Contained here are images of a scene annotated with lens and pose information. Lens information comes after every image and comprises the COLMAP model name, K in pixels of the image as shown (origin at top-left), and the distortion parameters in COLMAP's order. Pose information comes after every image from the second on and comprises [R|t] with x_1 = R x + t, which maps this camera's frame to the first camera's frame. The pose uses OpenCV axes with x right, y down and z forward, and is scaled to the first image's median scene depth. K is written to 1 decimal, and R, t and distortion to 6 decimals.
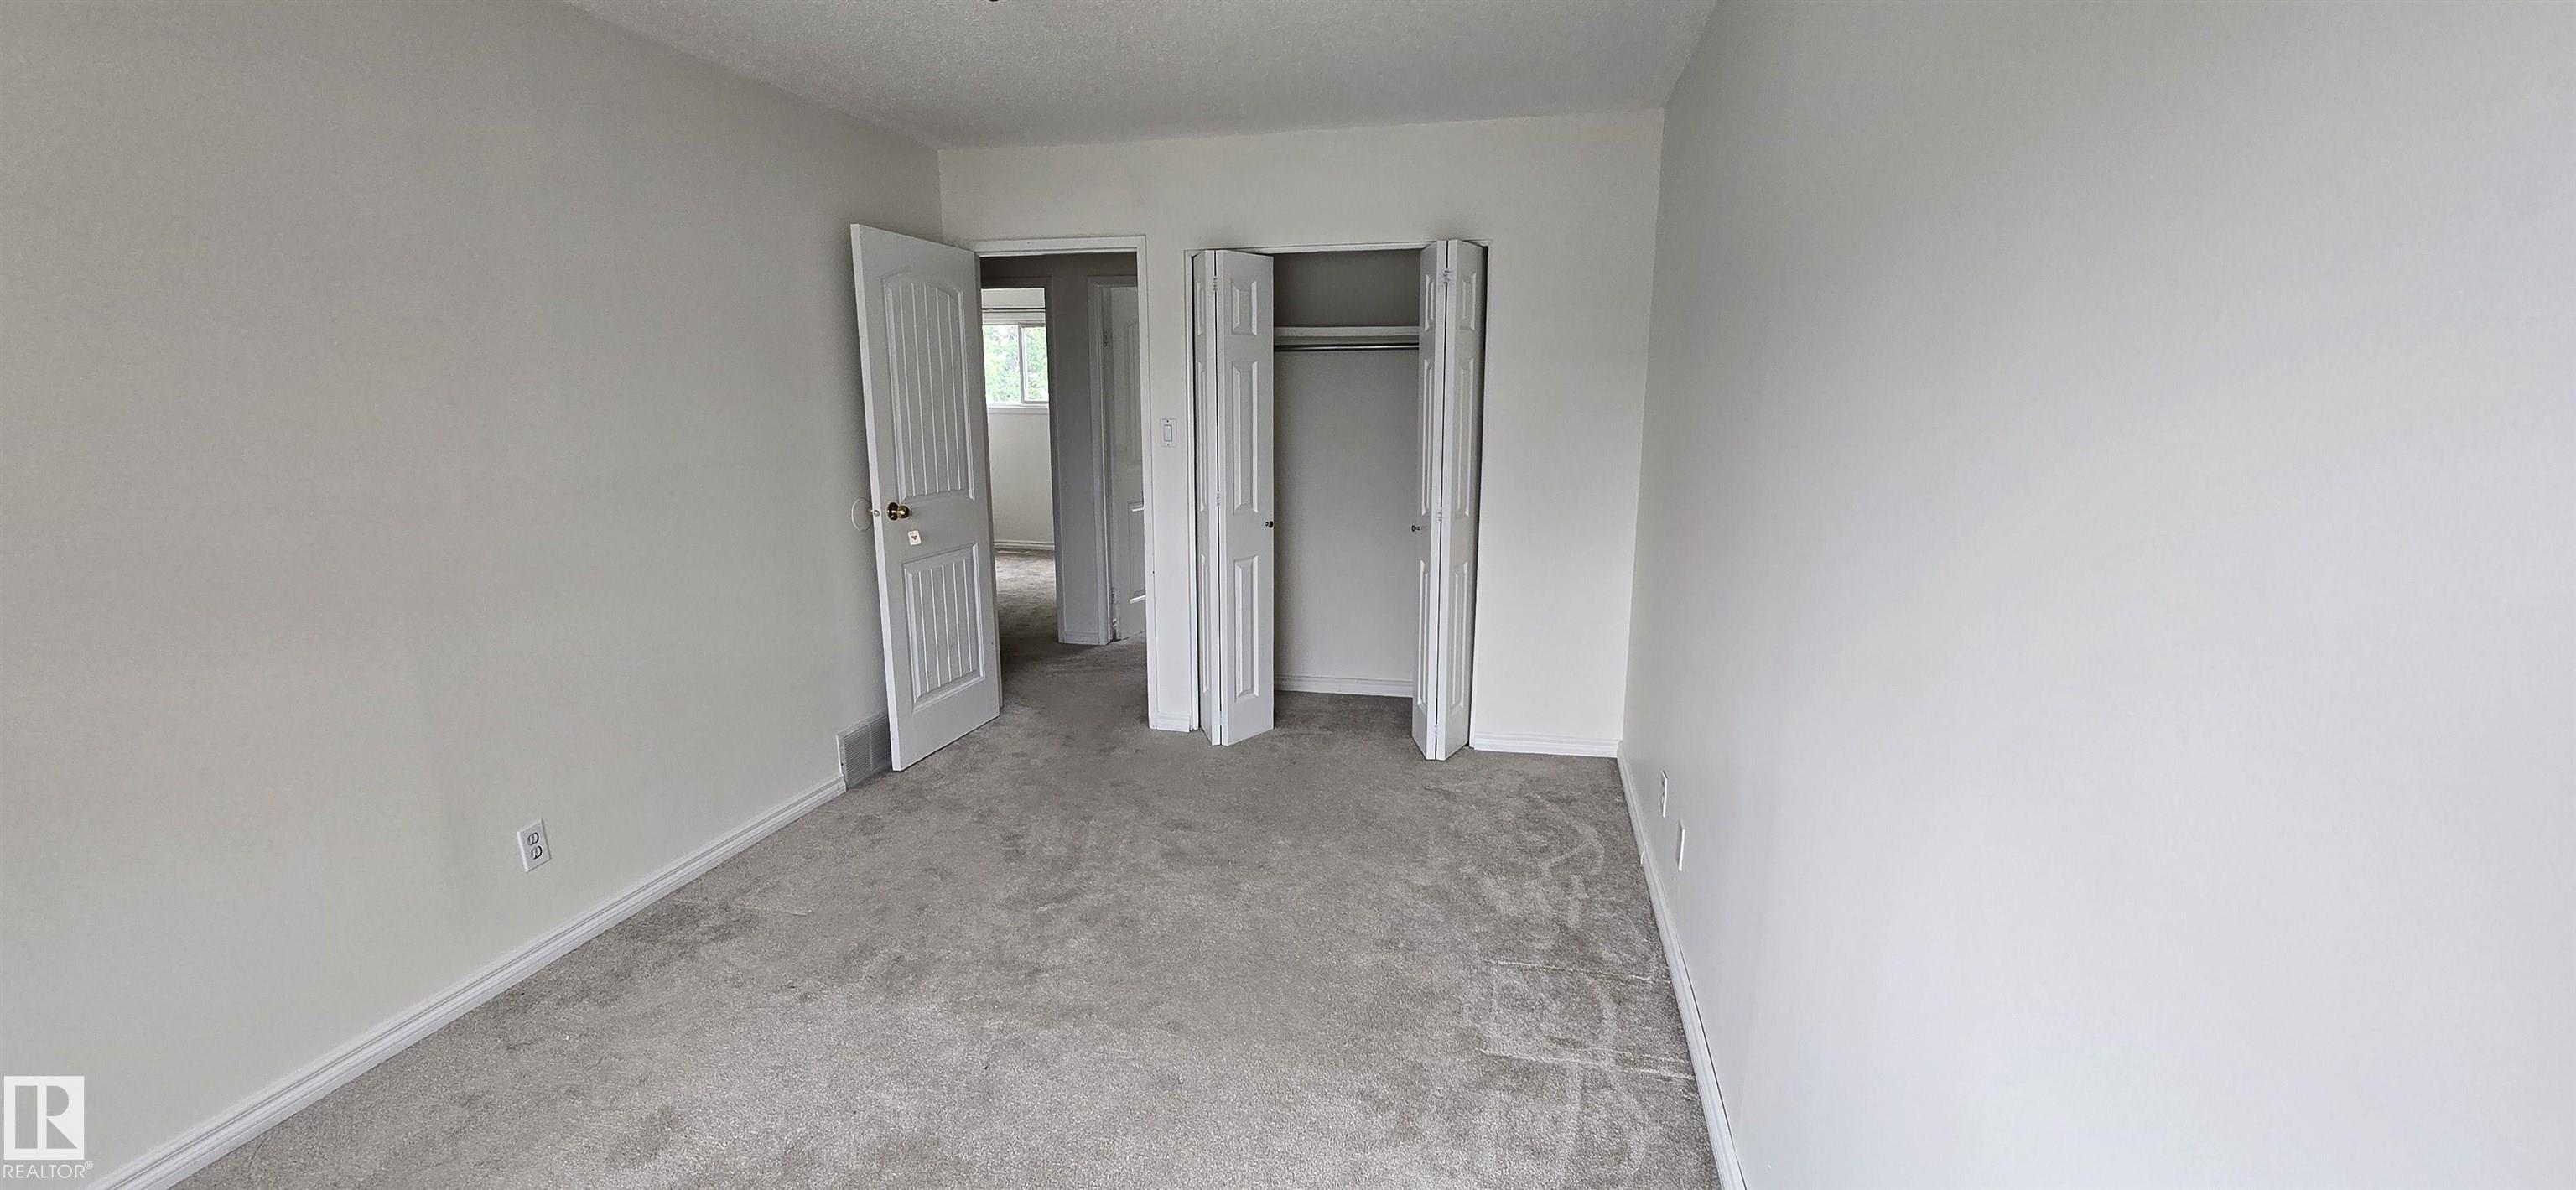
lens RADIAL K [[1055.4, 0, 1279.8], [0, 1055.4, 596.5], [0, 0, 1]] dist [-0.001974, -0.000180]
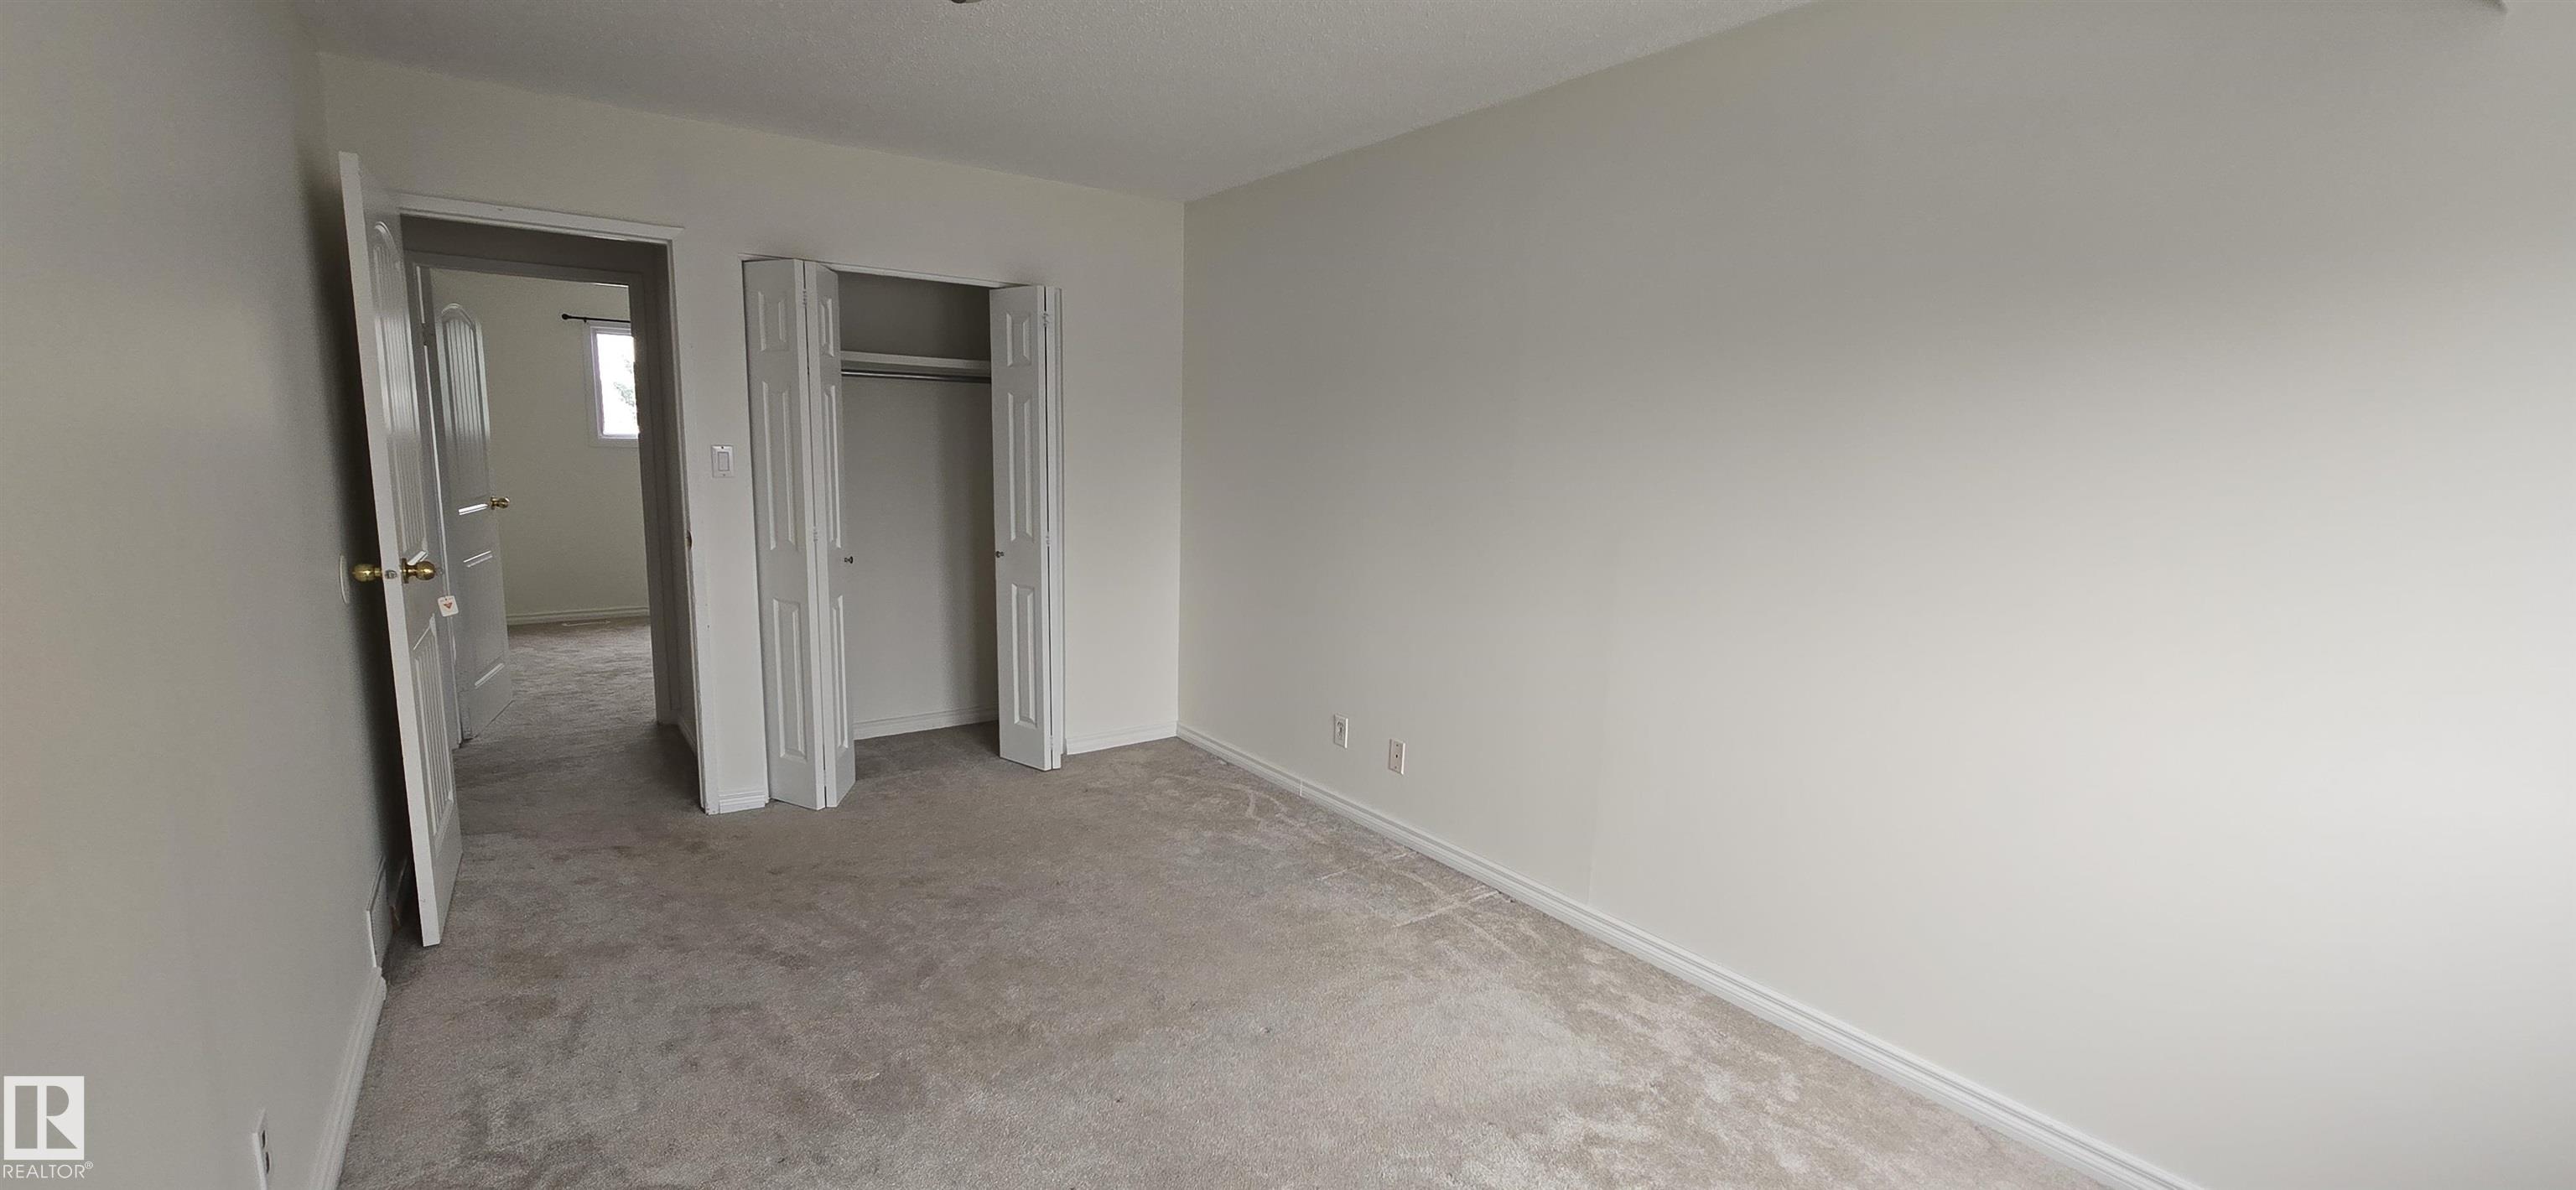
lens RADIAL K [[1055.4, 0, 1274.8], [0, 1055.4, 598.3], [0, 0, 1]] dist [-0.001974, -0.000180]
pose [[0.660654, -0.087913, 0.745525, -0.477272], [0.112411, 0.993507, 0.017541, -0.010237], [-0.742226, 0.072216, 0.666247, 0.111407]]
